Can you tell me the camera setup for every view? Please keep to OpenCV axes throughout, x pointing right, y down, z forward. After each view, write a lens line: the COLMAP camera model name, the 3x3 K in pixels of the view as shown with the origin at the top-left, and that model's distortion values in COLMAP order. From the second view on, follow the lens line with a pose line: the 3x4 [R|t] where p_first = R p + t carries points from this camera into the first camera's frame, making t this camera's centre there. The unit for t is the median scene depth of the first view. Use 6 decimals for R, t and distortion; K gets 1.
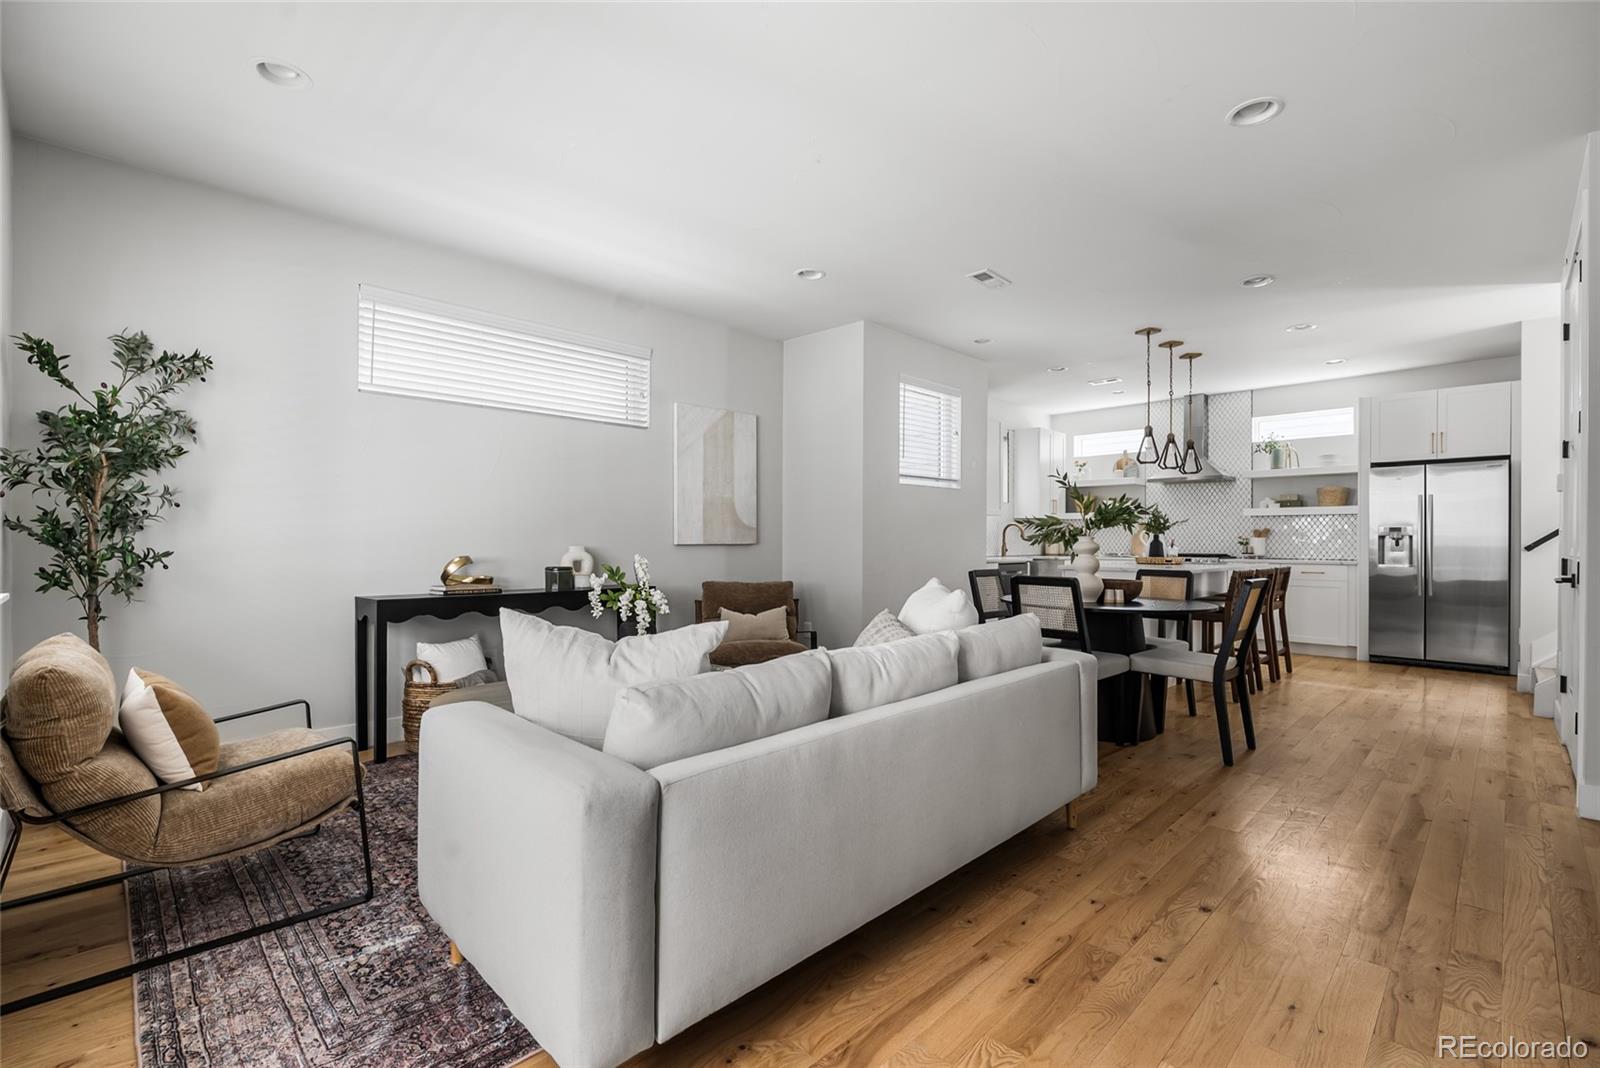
lens RADIAL K [[710.1, 0, 798.7], [0, 710.1, 541.1], [0, 0, 1]] dist [-0.007890, 0.001354]
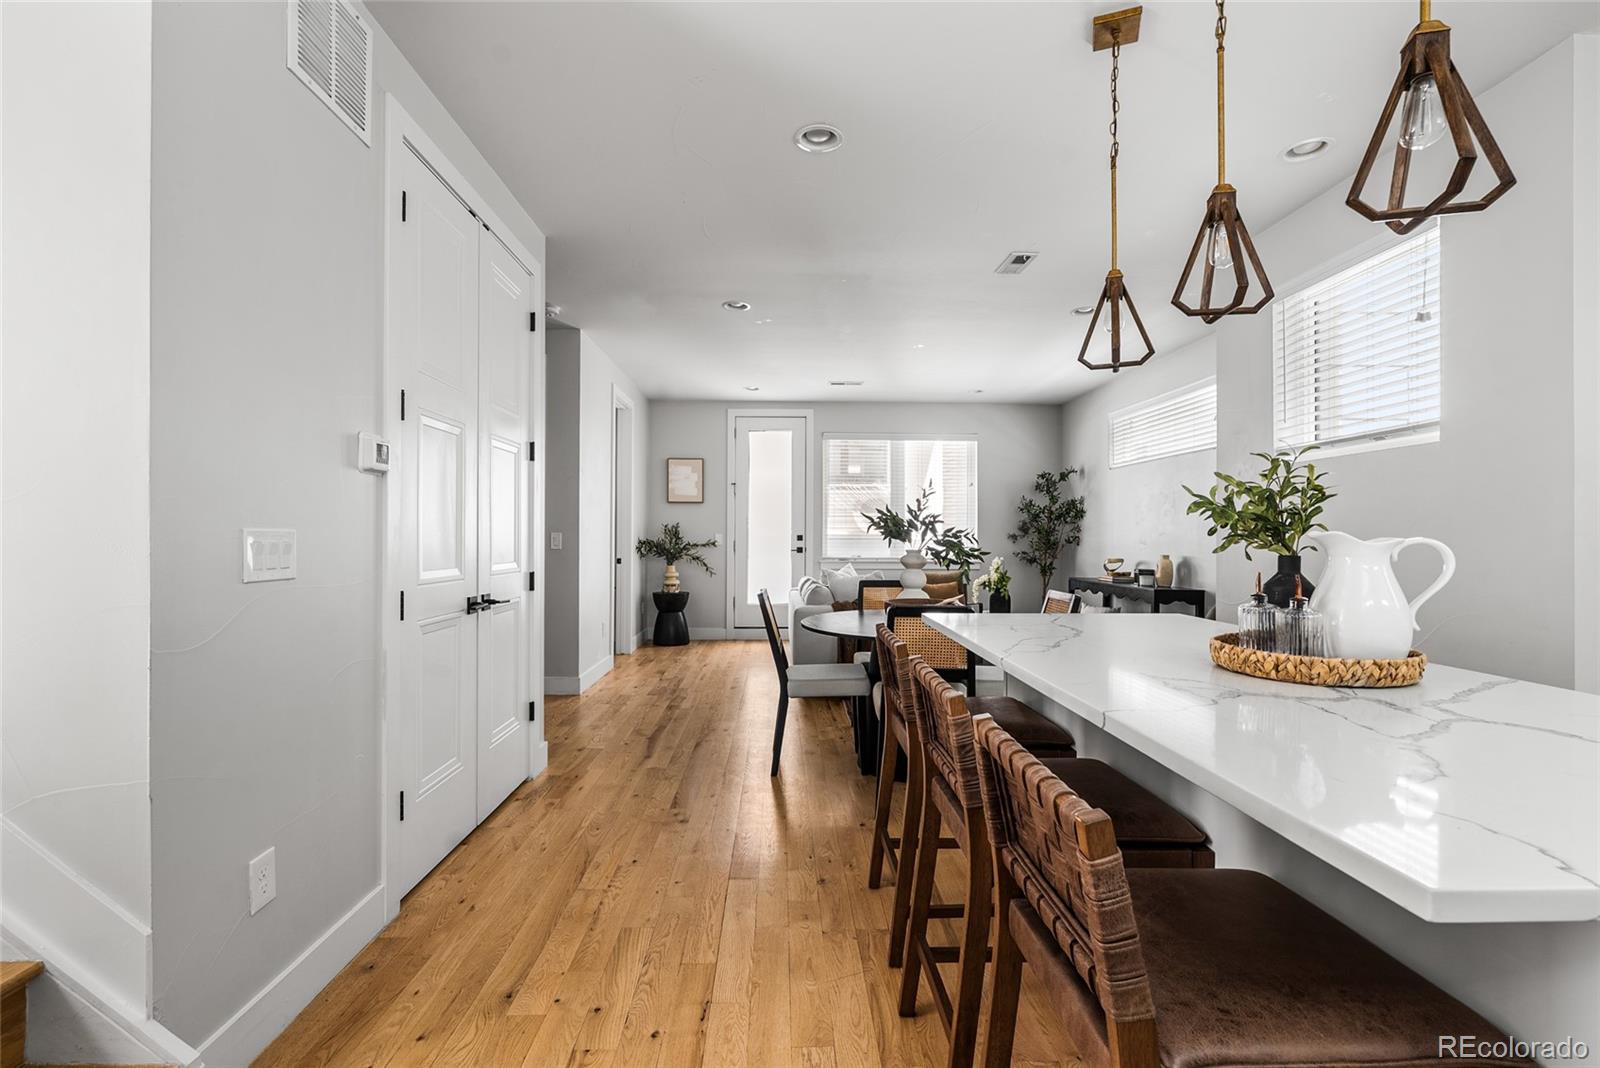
lens RADIAL K [[710.1, 0, 795.2], [0, 710.1, 537.7], [0, 0, 1]] dist [-0.007890, 0.001354]
pose [[-0.687970, -0.006863, -0.725707, 0.901638], [-0.010127, 0.999949, 0.000143, -0.014930], [0.725668, 0.007447, -0.688004, 1.149758]]
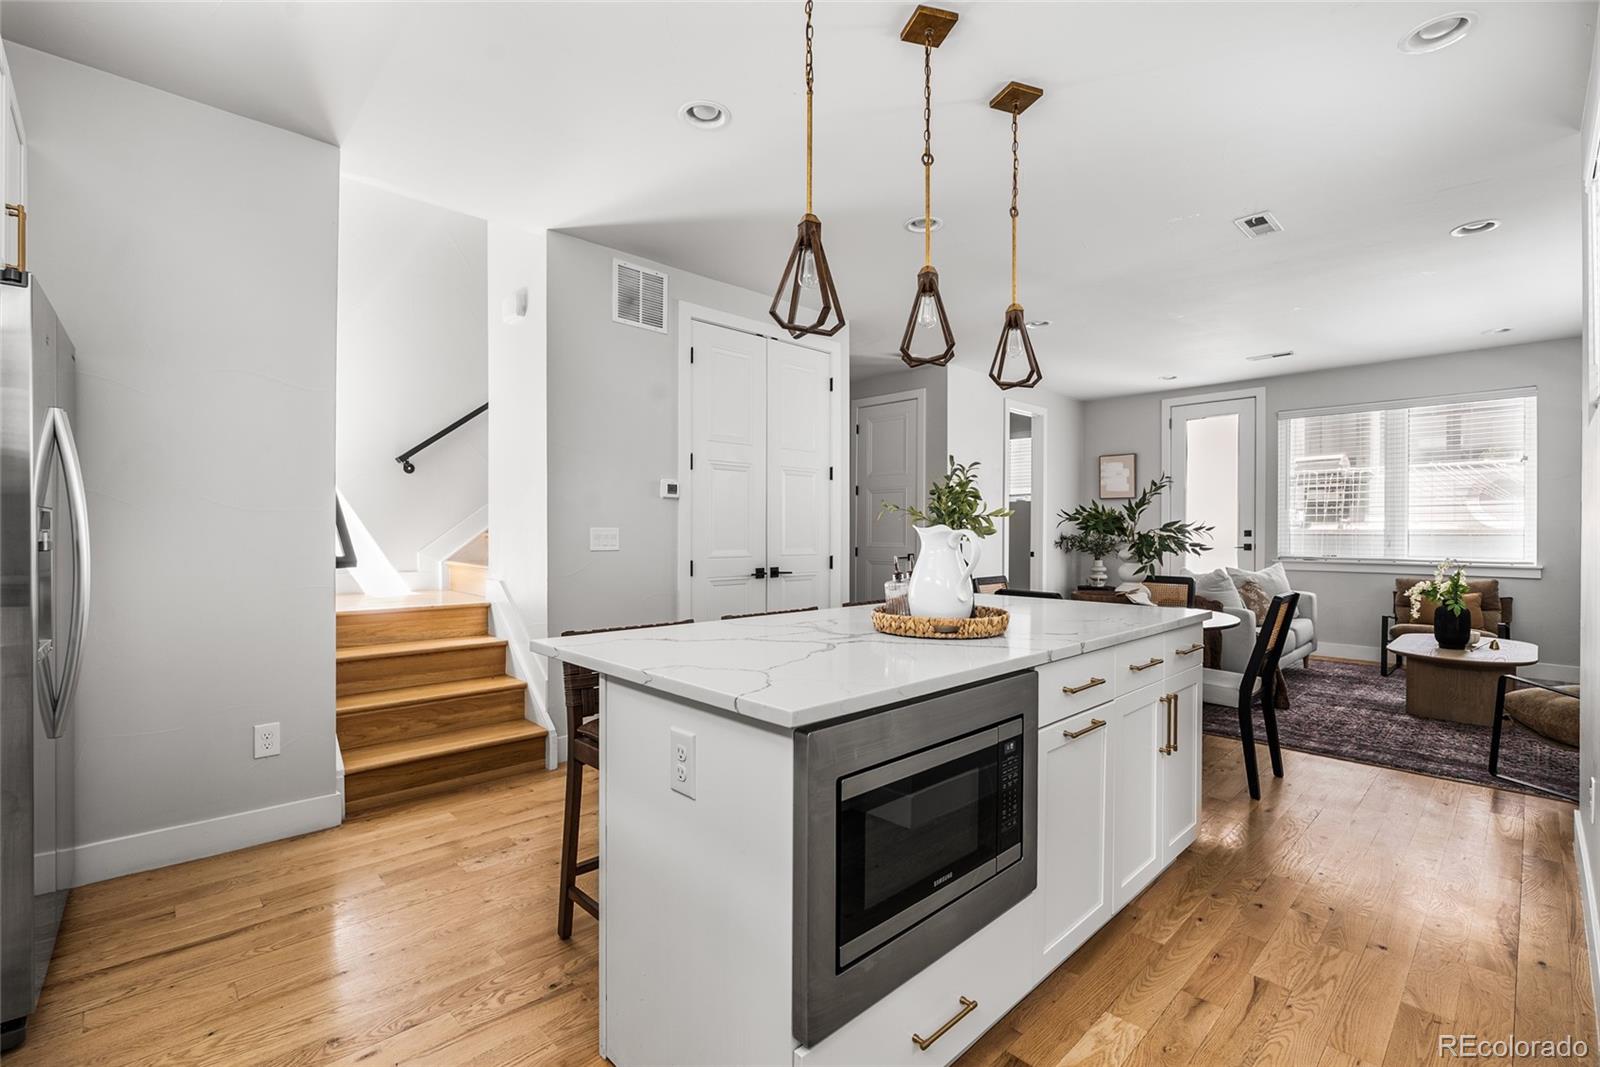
lens RADIAL K [[710.1, 0, 797.1], [0, 710.1, 535.8], [0, 0, 1]] dist [-0.007890, 0.001354]
pose [[-0.999753, -0.007640, 0.020876, 0.628635], [-0.007435, 0.999924, 0.009884, -0.016864], [-0.020950, 0.009727, -0.999733, 1.473269]]
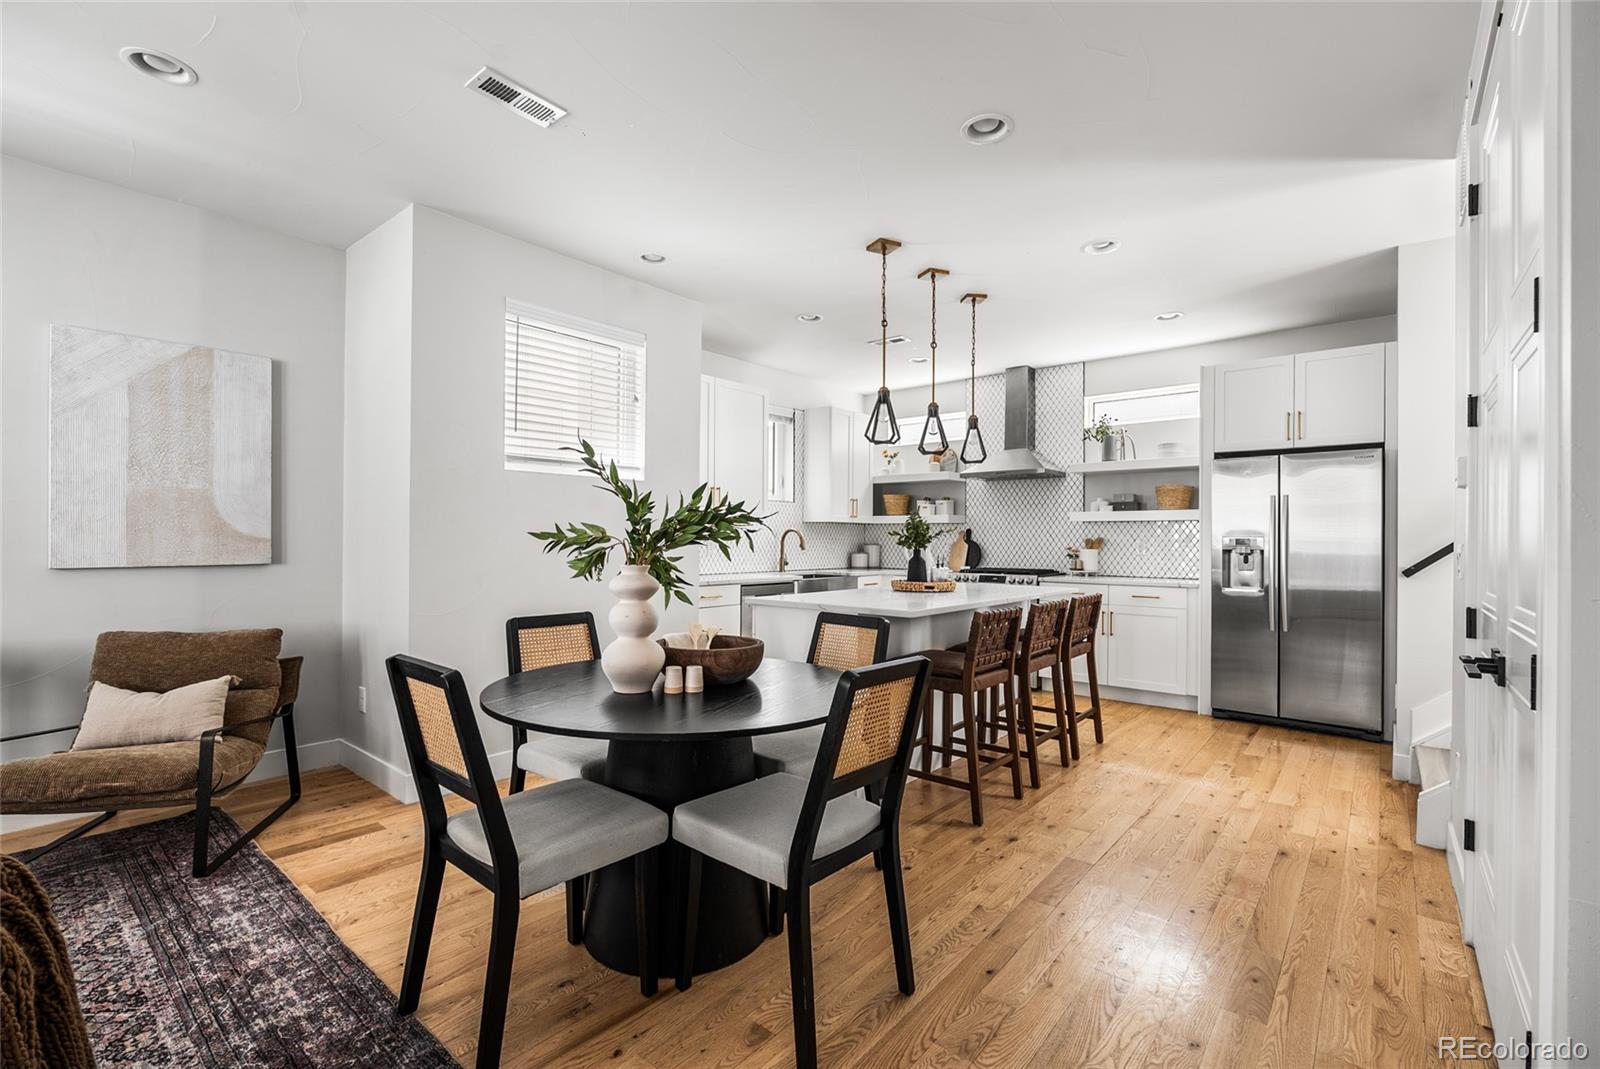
lens RADIAL K [[710.1, 0, 797.8], [0, 710.1, 537.0], [0, 0, 1]] dist [-0.007890, 0.001354]
pose [[0.995546, 0.003470, 0.094209, 0.352907], [-0.003040, 0.999984, -0.004698, -0.018873], [-0.094223, 0.004390, 0.995541, 0.345850]]
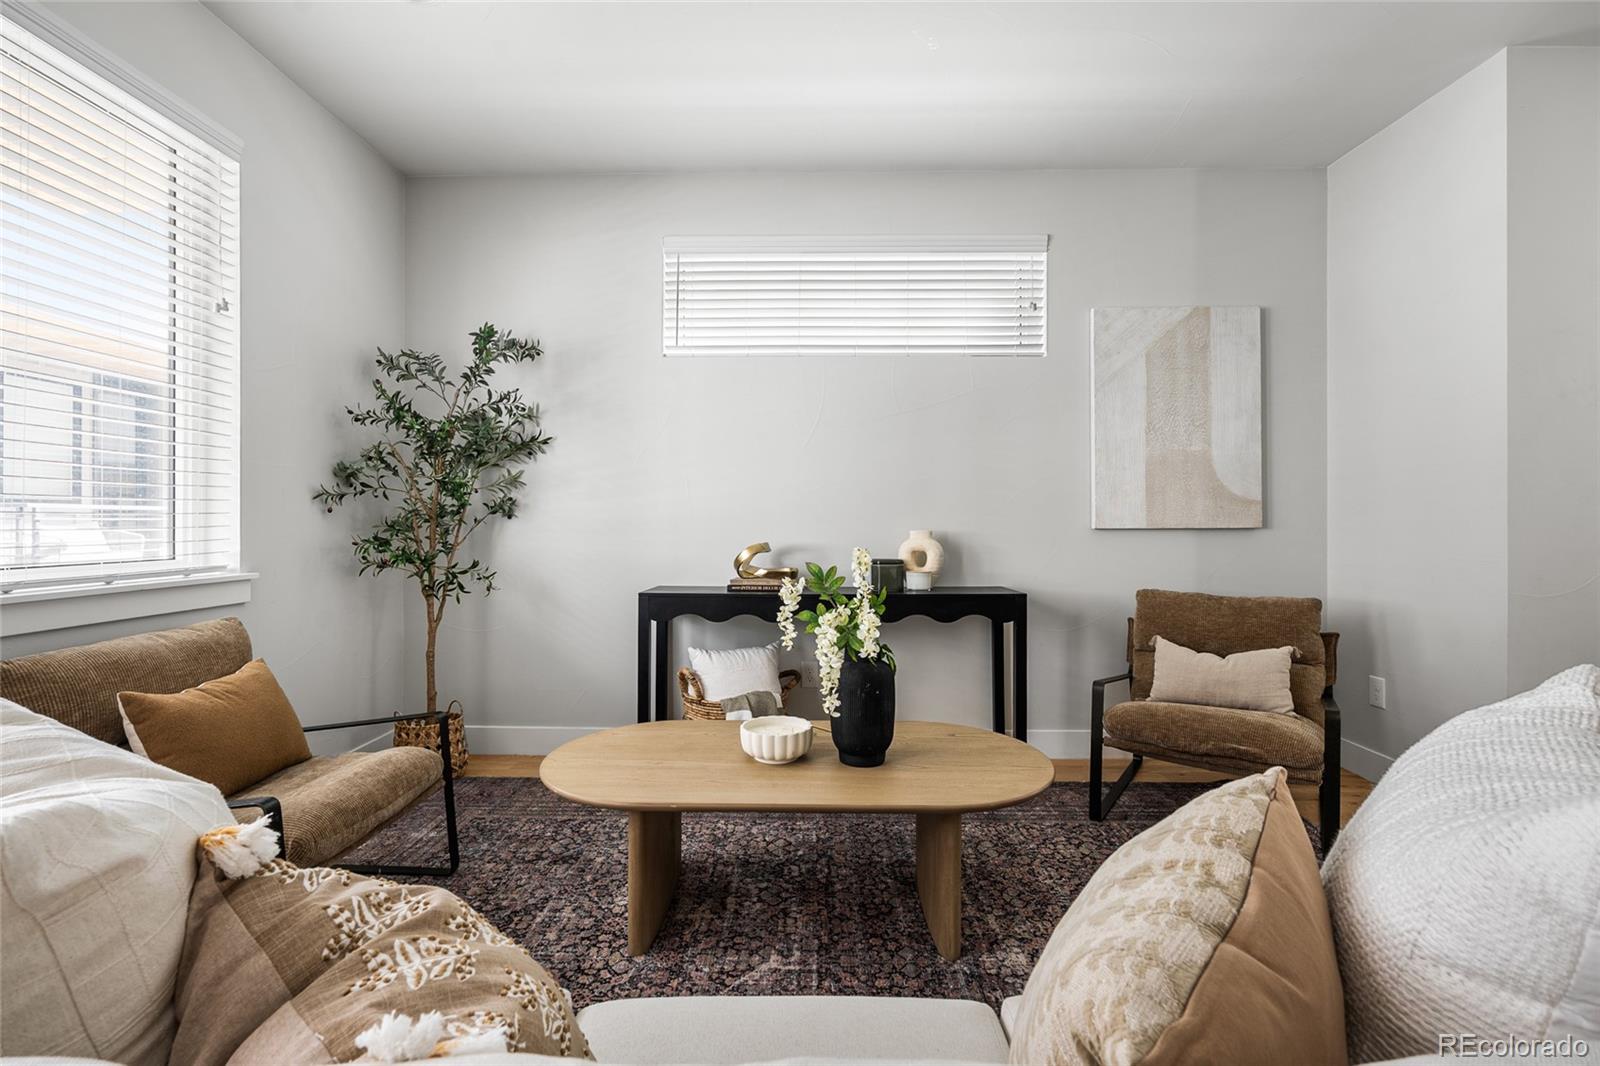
lens RADIAL K [[710.1, 0, 804.8], [0, 710.1, 521.7], [0, 0, 1]] dist [-0.007890, 0.001354]
pose [[0.696162, -0.003063, -0.717878, 0.097902], [0.001118, 0.999994, -0.003183, -0.000022], [0.717884, 0.001413, 0.696161, 0.340743]]
